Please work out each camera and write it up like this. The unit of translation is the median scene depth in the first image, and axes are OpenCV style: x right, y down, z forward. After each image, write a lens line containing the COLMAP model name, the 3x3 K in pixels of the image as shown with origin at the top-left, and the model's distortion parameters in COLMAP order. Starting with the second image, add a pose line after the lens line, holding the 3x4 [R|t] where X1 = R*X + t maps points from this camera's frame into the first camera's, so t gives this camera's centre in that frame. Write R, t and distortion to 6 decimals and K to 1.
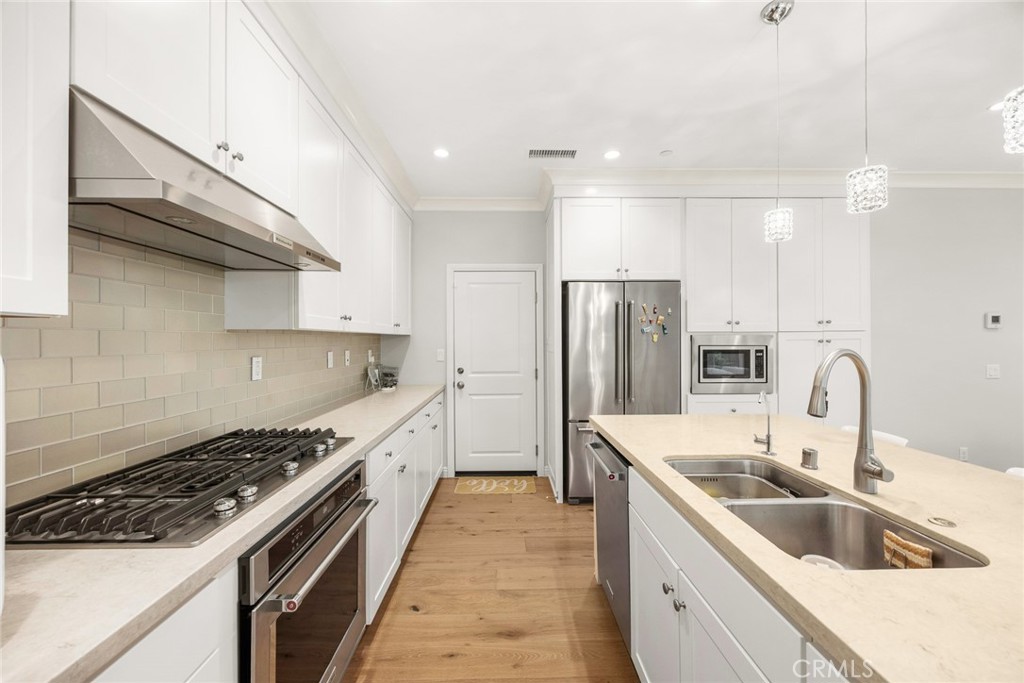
lens RADIAL K [[398.7, 0, 507.9], [0, 398.7, 339.2], [0, 0, 1]] dist [0.001492, -0.000495]
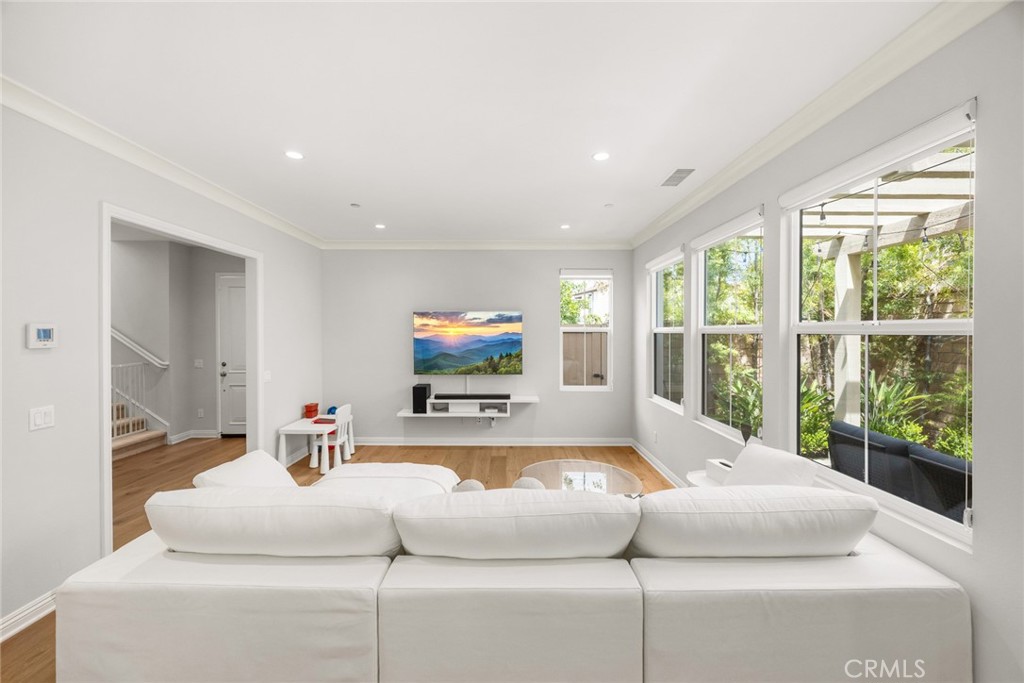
lens RADIAL K [[398.7, 0, 507.7], [0, 398.7, 336.7], [0, 0, 1]] dist [0.001492, -0.000495]
pose [[0.014458, -0.003506, 0.999889, 0.639974], [-0.000429, 0.999994, 0.003513, -0.050434], [-0.999895, -0.000480, 0.014457, 0.283775]]
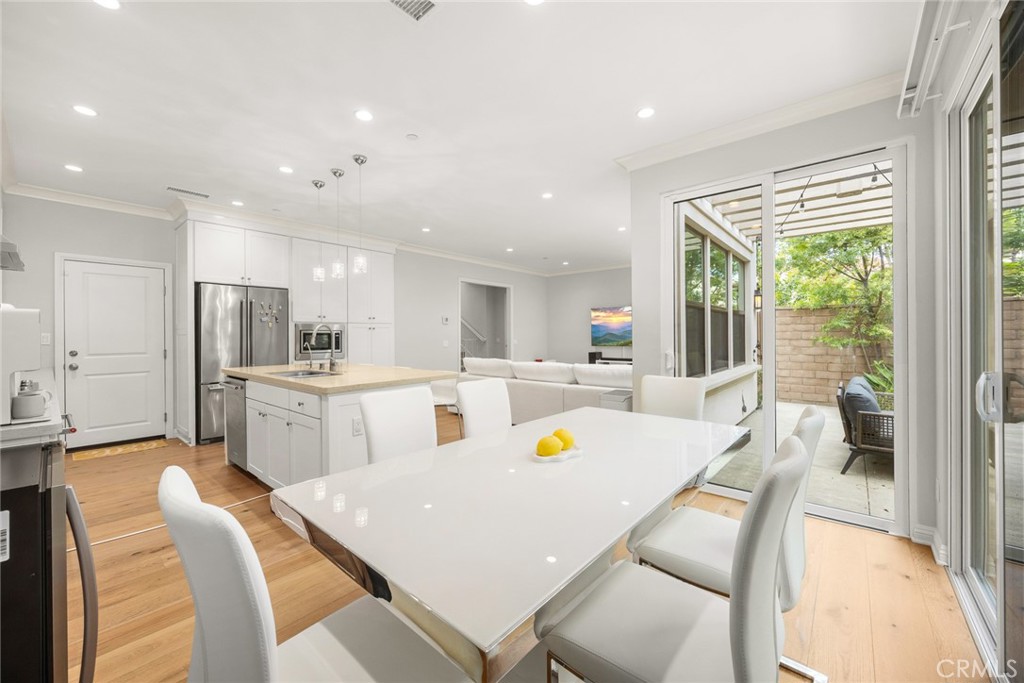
lens RADIAL K [[398.7, 0, 502.8], [0, 398.7, 336.1], [0, 0, 1]] dist [0.001492, -0.000495]
pose [[0.669632, -0.001441, 0.742692, -0.169553], [0.001934, 0.999998, 0.000197, 0.040948], [-0.742691, 0.001304, 0.669633, -0.683922]]
